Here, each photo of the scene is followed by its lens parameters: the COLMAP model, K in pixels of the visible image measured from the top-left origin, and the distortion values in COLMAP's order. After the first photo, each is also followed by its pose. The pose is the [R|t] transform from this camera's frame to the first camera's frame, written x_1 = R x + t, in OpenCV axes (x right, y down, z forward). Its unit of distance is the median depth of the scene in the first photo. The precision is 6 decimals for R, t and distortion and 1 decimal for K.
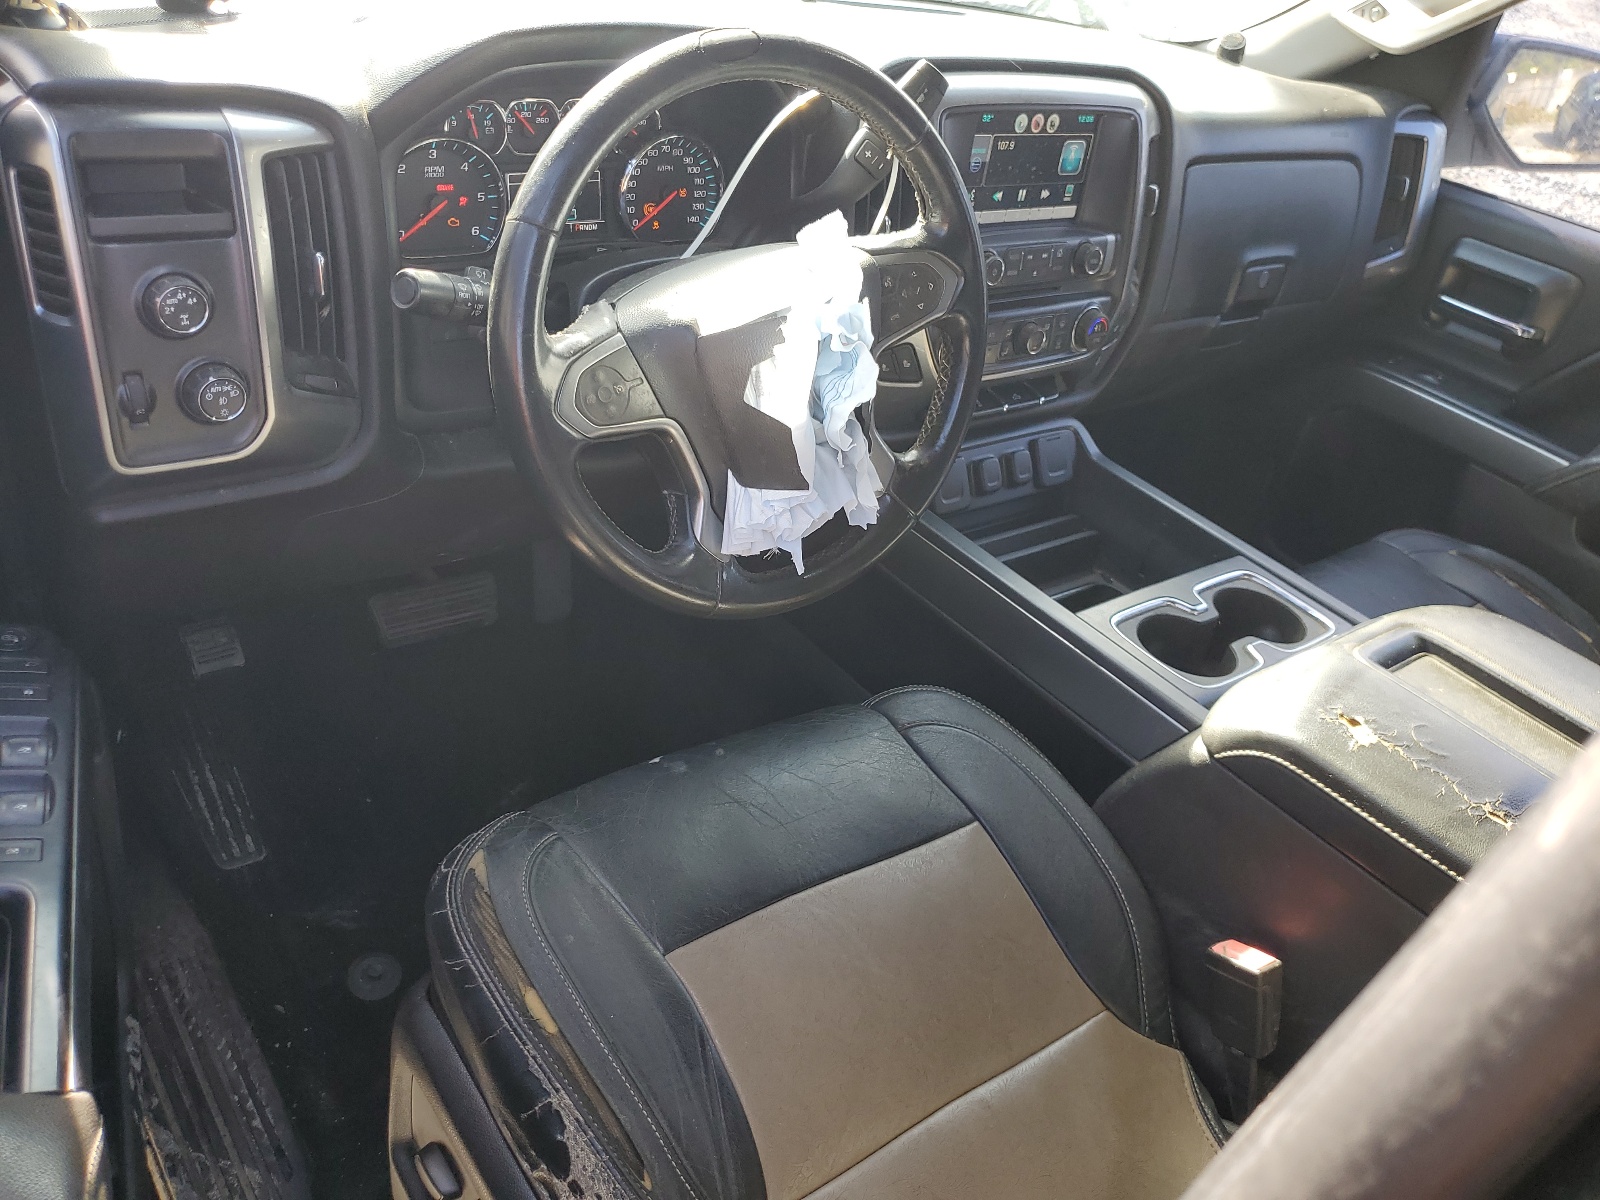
lens RADIAL K [[1209.0, 0, 801.0], [0, 1209.0, 599.6], [0, 0, 1]] dist [0.002011, 0.000046]
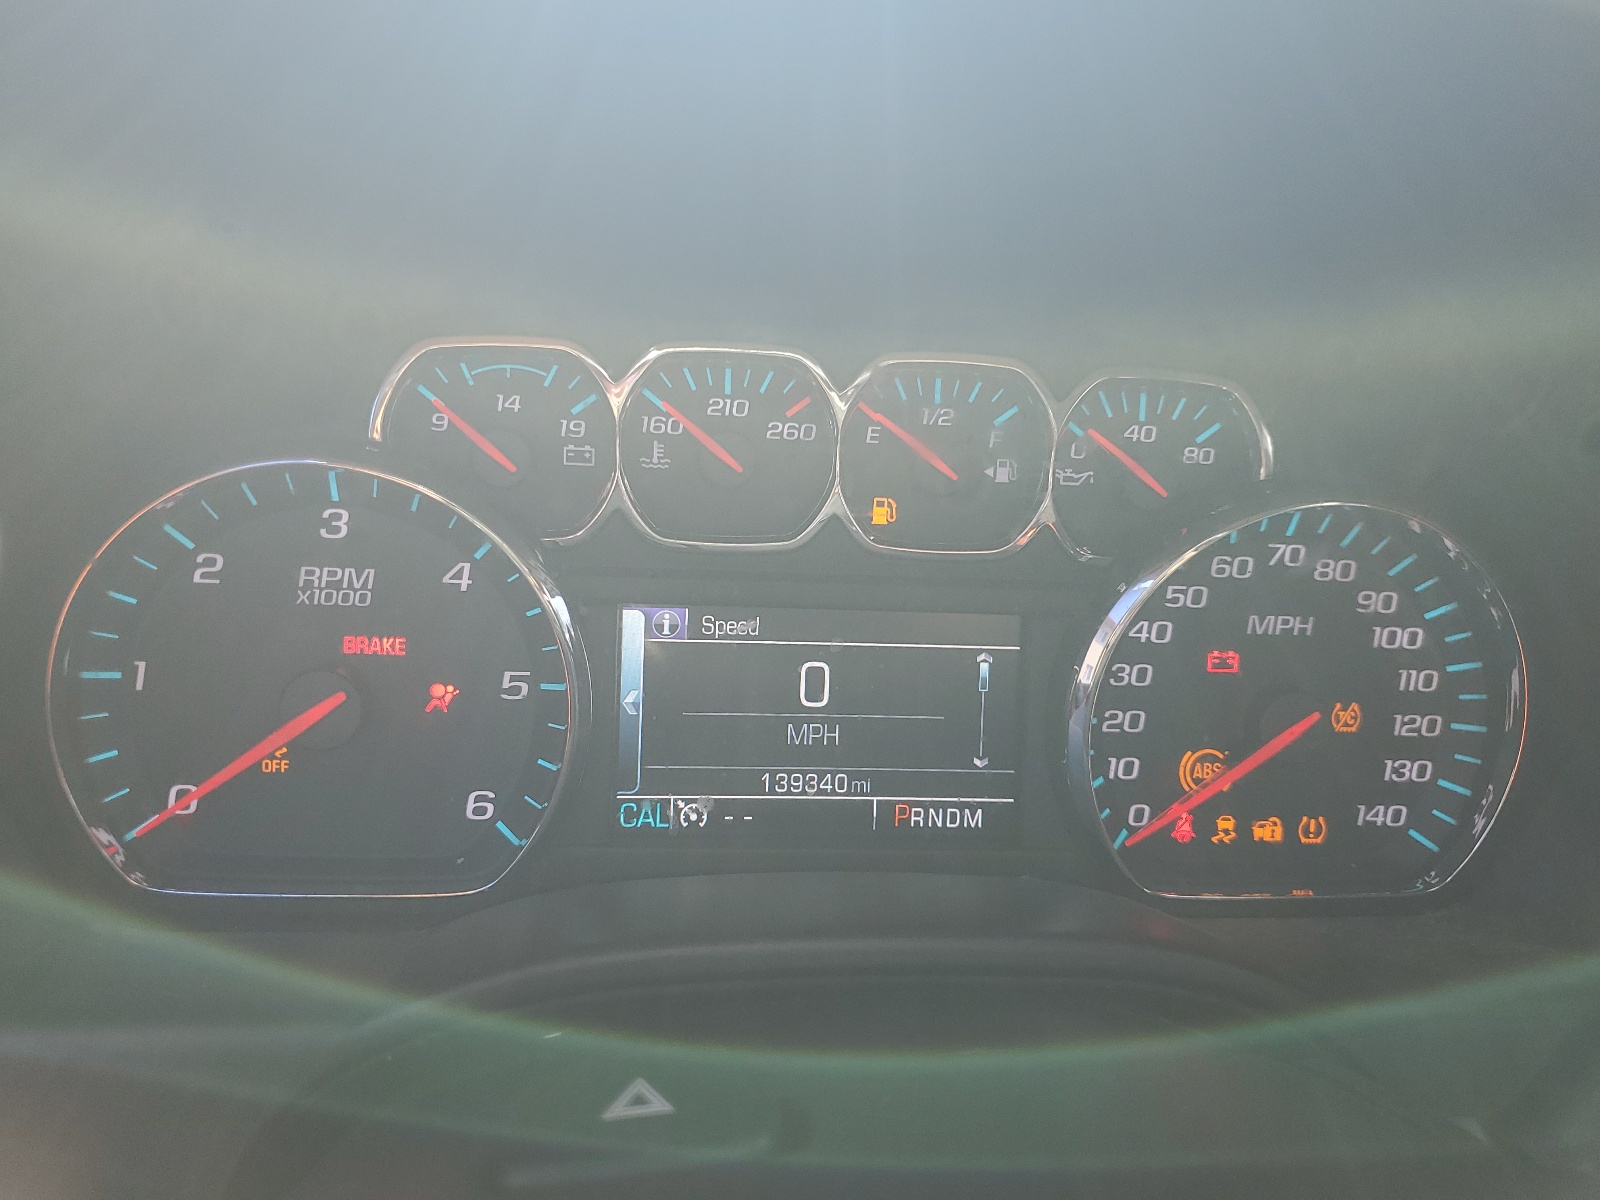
lens RADIAL K [[1209.0, 0, 800.0], [0, 1209.0, 600.7], [0, 0, 1]] dist [0.002011, 0.000046]
pose [[0.871373, 0.031486, -0.489609, -0.074656], [-0.212743, 0.923487, -0.319236, -0.255808], [0.442096, 0.382335, 0.811401, 0.739108]]
